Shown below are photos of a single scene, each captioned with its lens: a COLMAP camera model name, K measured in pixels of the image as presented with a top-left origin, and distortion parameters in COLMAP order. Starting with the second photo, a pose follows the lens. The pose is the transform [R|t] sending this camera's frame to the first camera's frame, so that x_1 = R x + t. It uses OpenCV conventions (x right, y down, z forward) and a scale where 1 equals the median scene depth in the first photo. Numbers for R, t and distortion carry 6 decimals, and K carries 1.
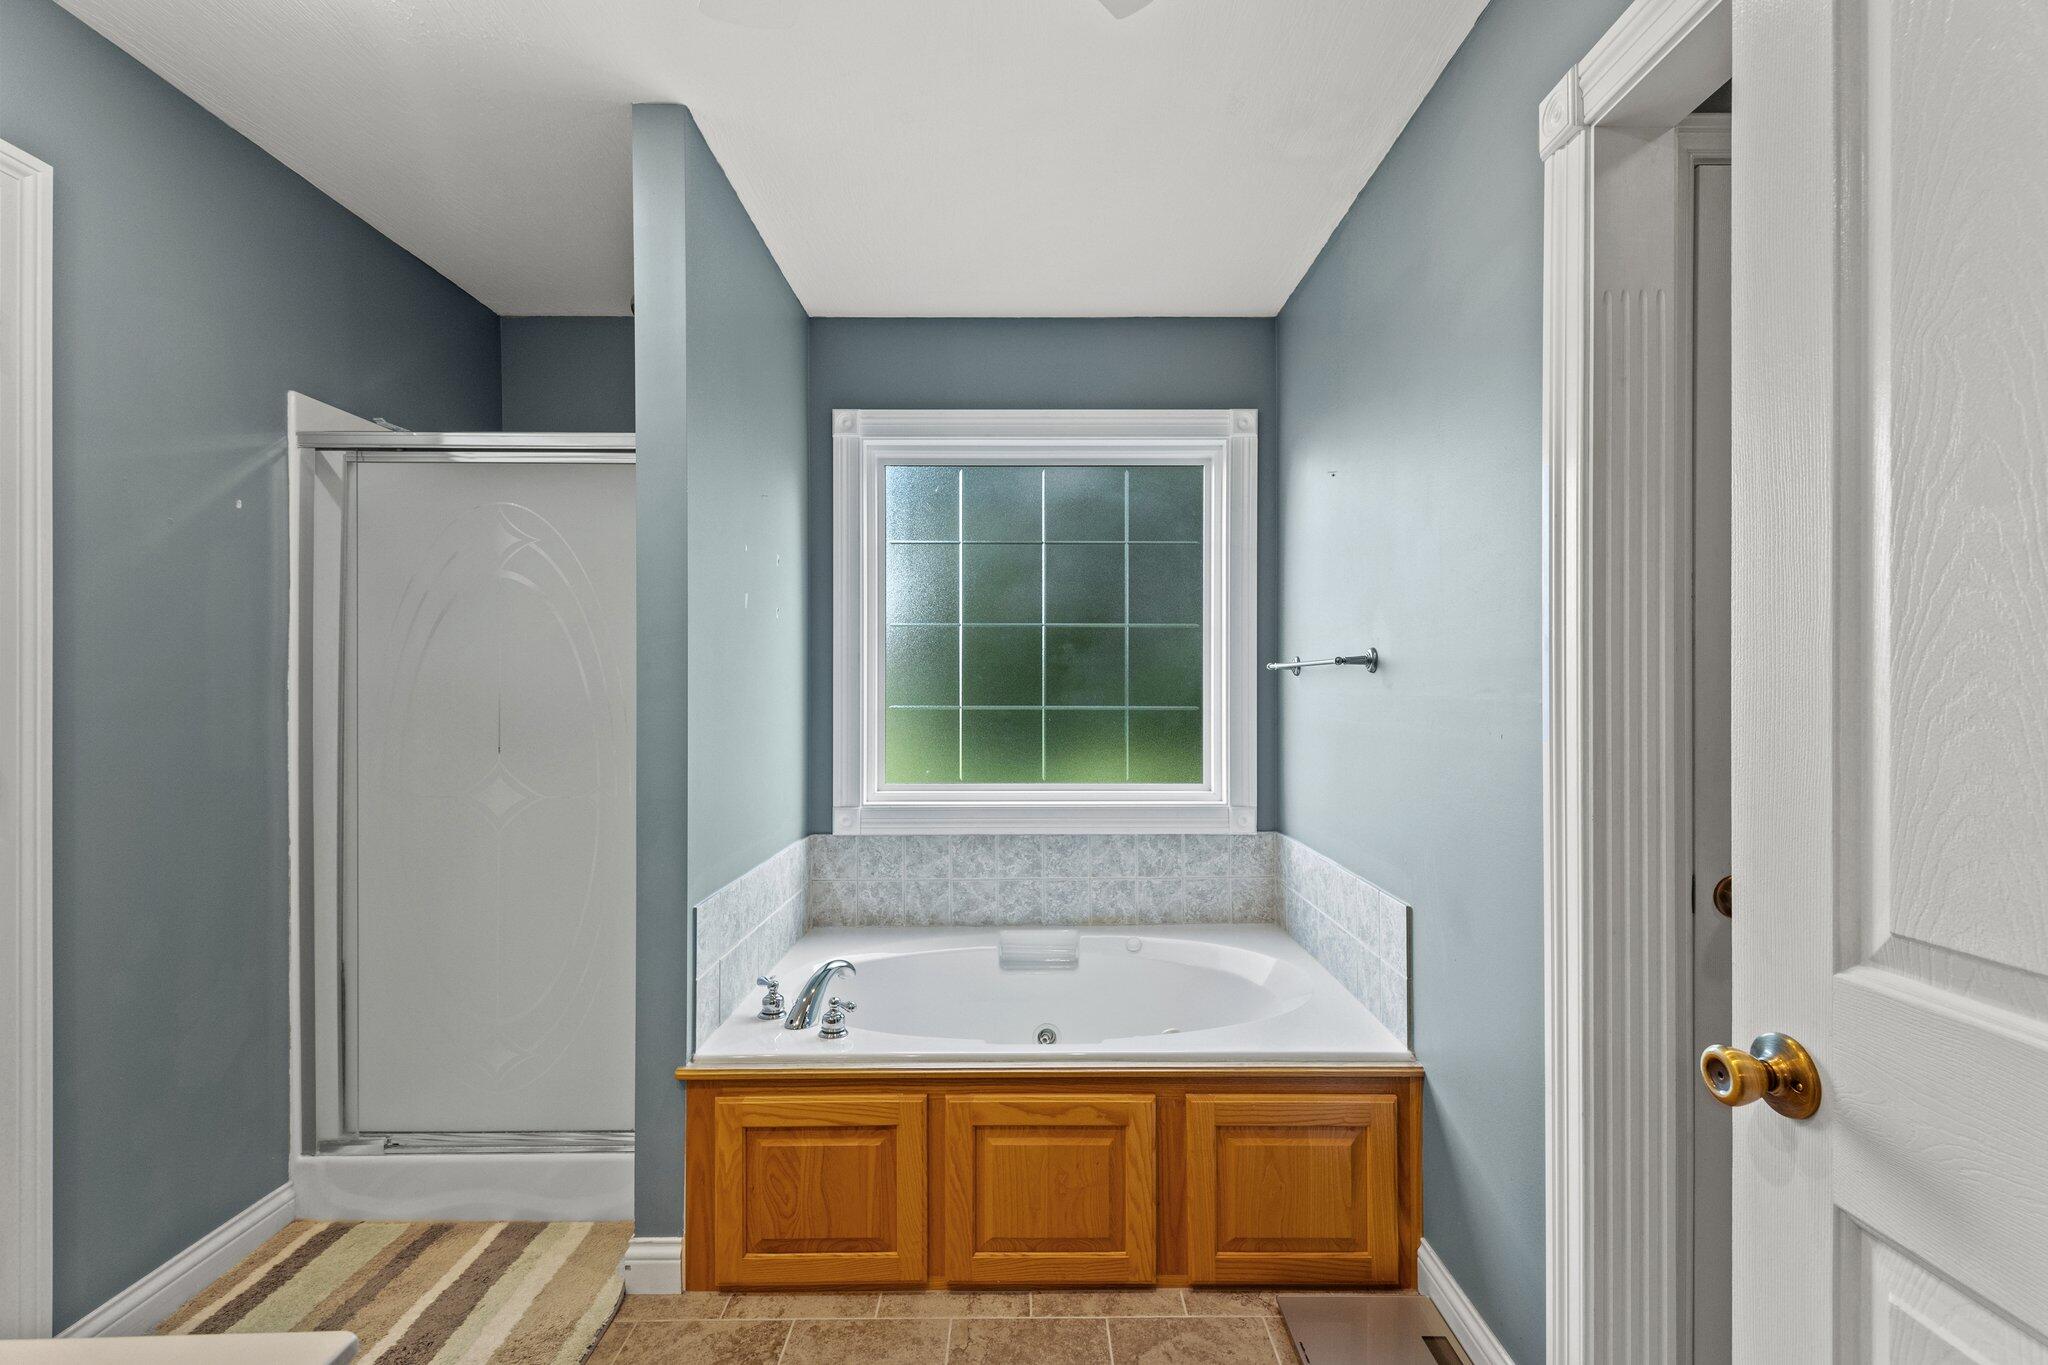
lens RADIAL K [[923.1, 0, 1038.4], [0, 923.1, 685.1], [0, 0, 1]] dist [0.005168, -0.002145]
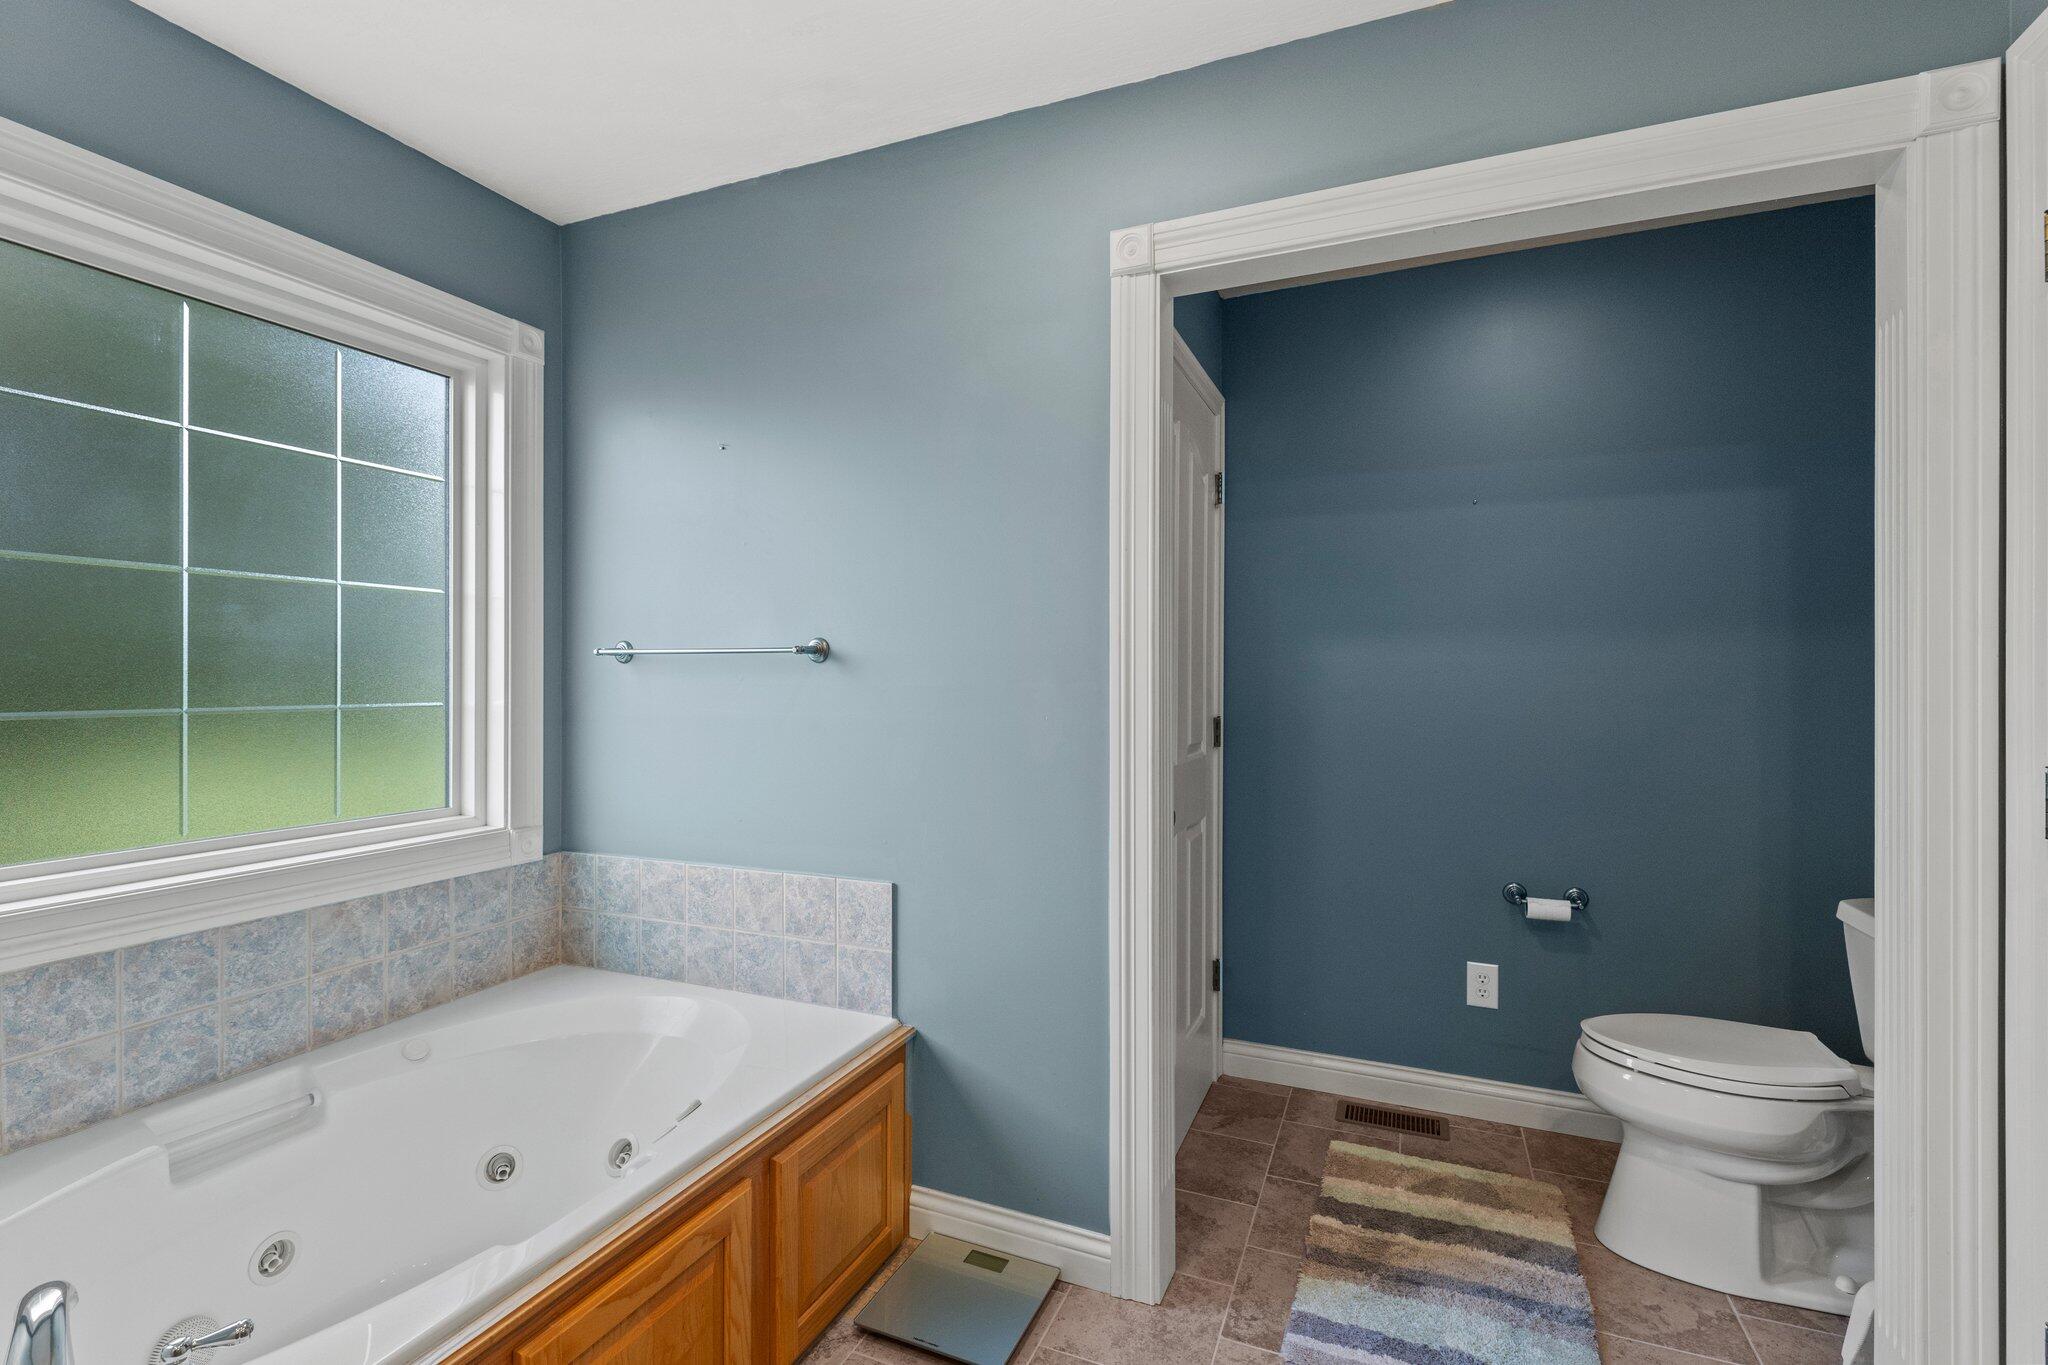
lens RADIAL K [[923.1, 0, 1036.7], [0, 923.1, 676.2], [0, 0, 1]] dist [0.005168, -0.002145]
pose [[0.384023, -0.002667, 0.923319, -0.341095], [-0.003508, 0.999984, 0.004347, -0.003116], [-0.923317, -0.004908, 0.384008, 0.292163]]
